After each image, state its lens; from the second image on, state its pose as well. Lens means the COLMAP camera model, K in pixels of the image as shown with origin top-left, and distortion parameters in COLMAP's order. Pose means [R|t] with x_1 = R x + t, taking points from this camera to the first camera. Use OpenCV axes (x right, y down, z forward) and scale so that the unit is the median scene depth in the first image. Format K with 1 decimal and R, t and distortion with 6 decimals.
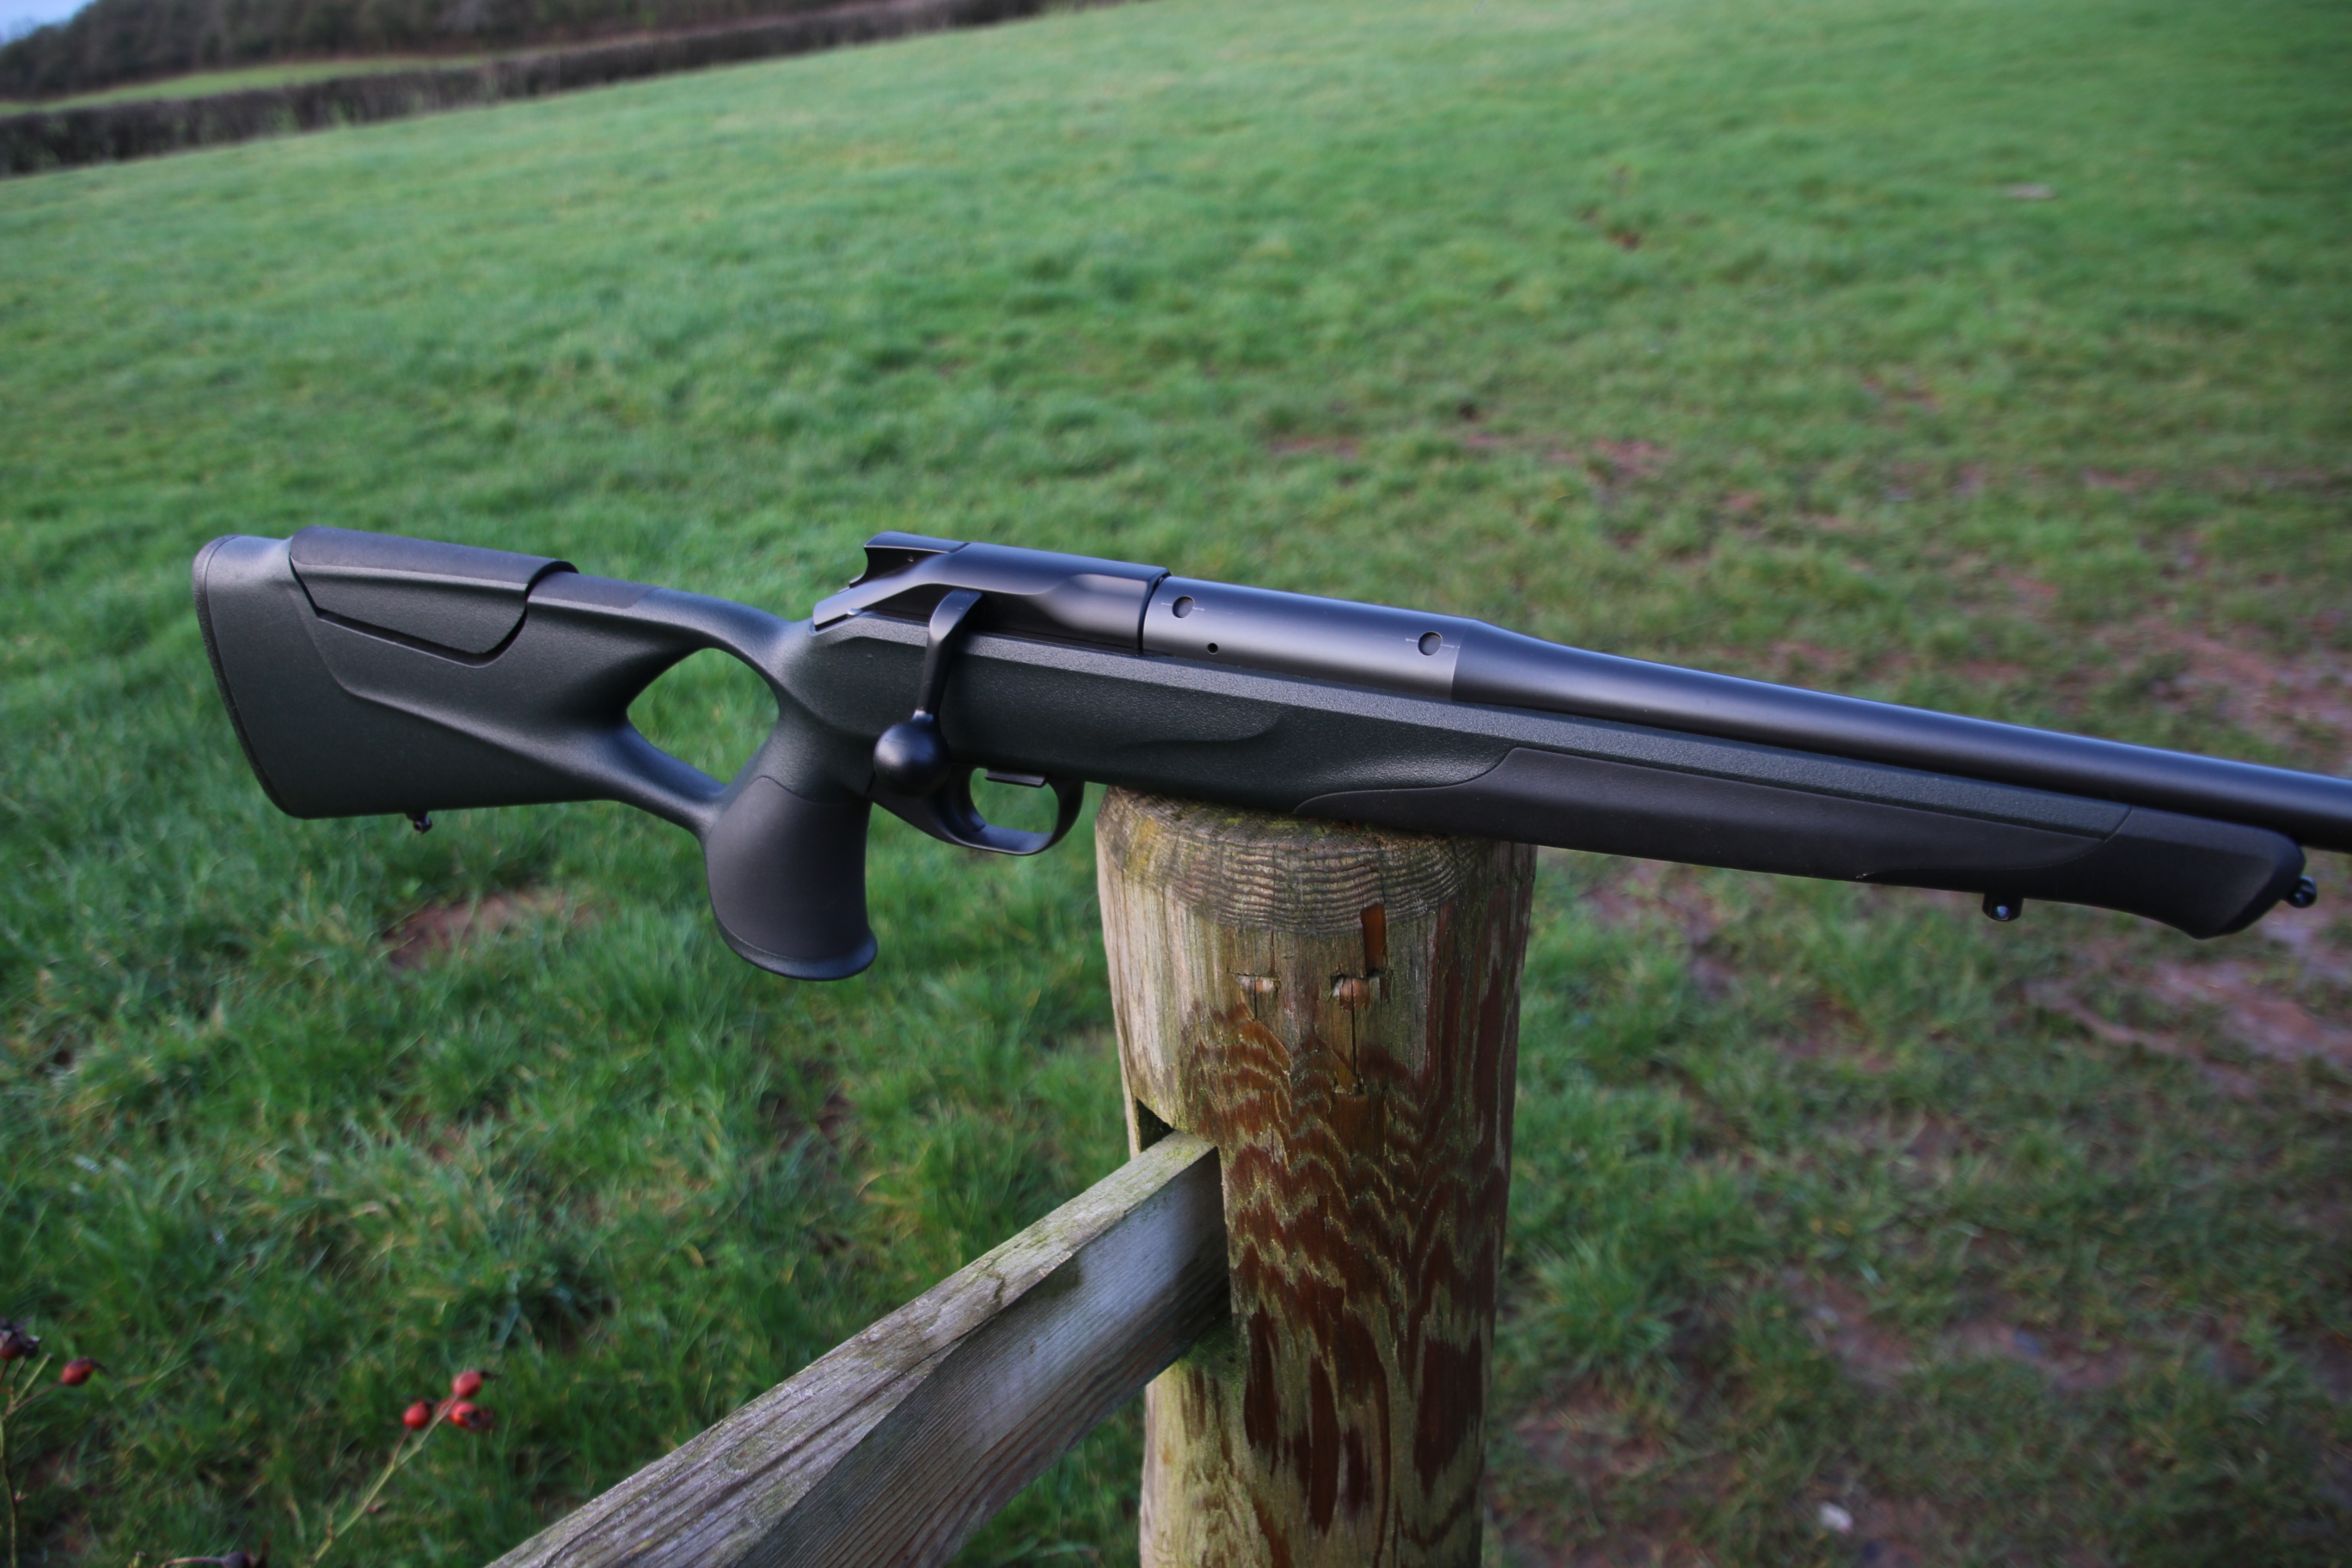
lens RADIAL K [[1734.3, 0, 1134.6], [0, 1734.3, 821.1], [0, 0, 1]] dist [-0.143378, 0.081674]
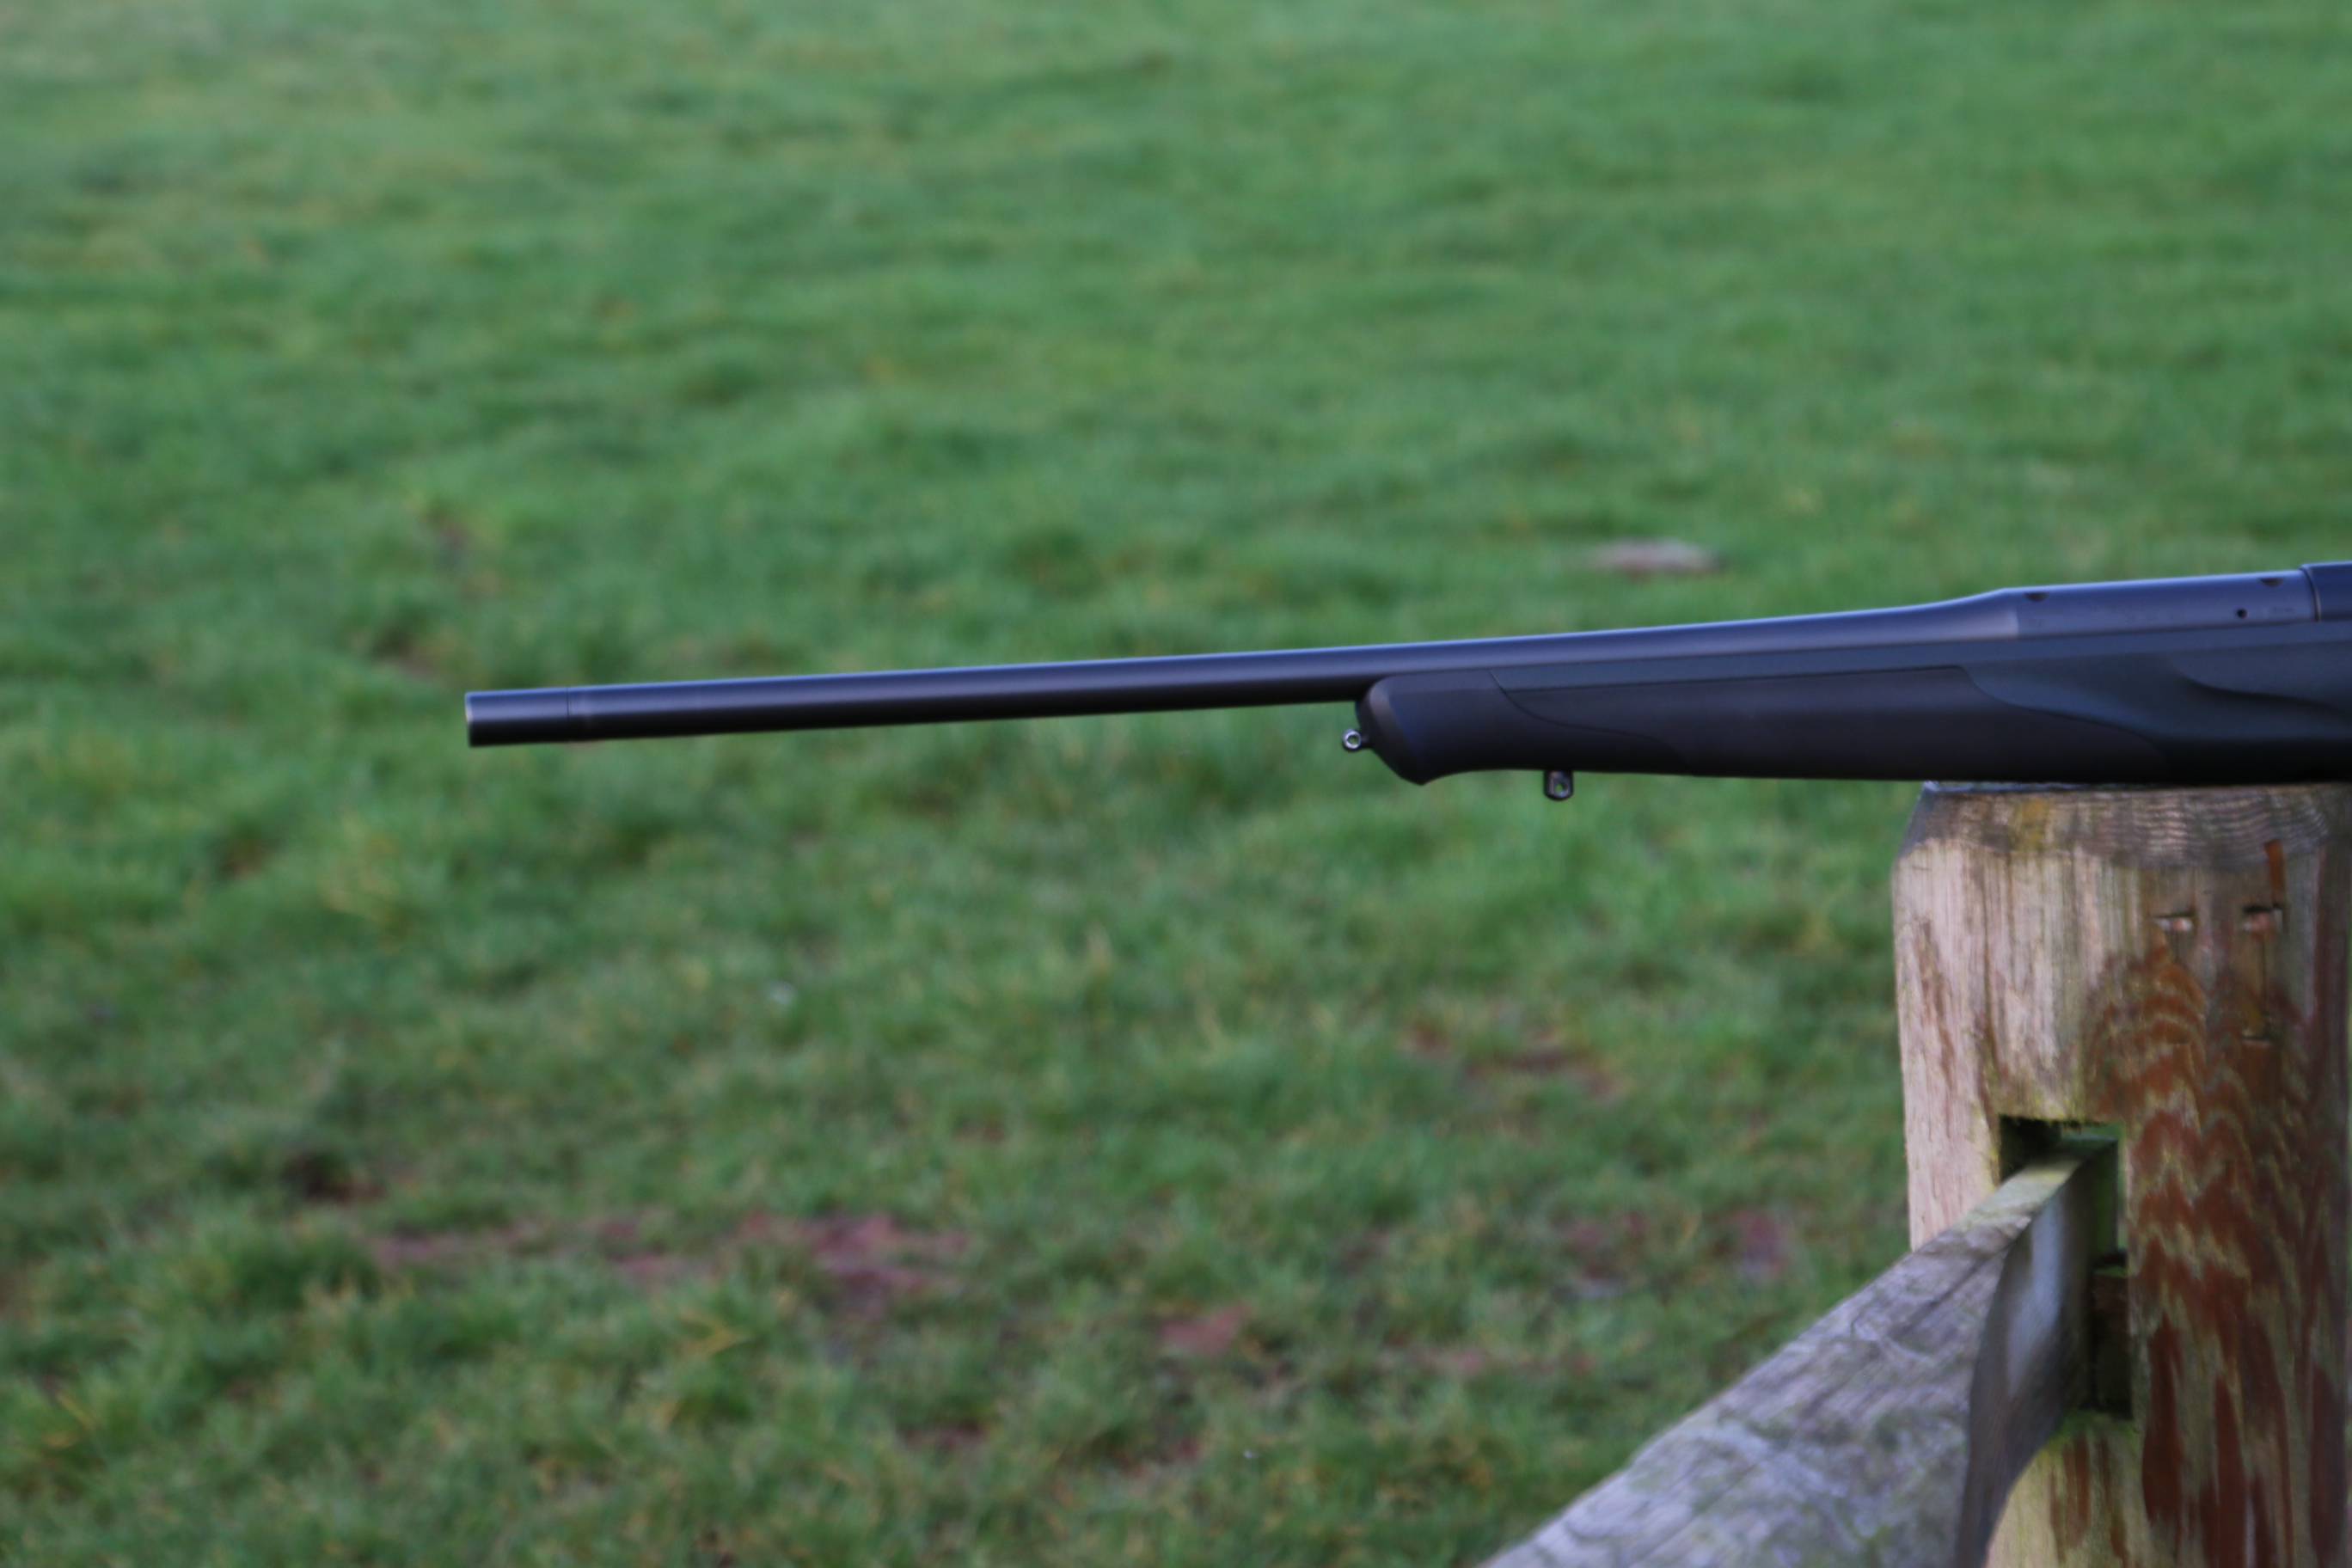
lens RADIAL K [[6259.8, 0, 1277.6], [0, 6259.8, 848.5], [0, 0, 1]] dist [0.872735, 0.631130]
pose [[0.907288, -0.011706, 0.420346, -0.409595], [0.144755, 0.947214, -0.286064, 0.214578], [-0.394809, 0.320389, 0.861090, -0.432020]]
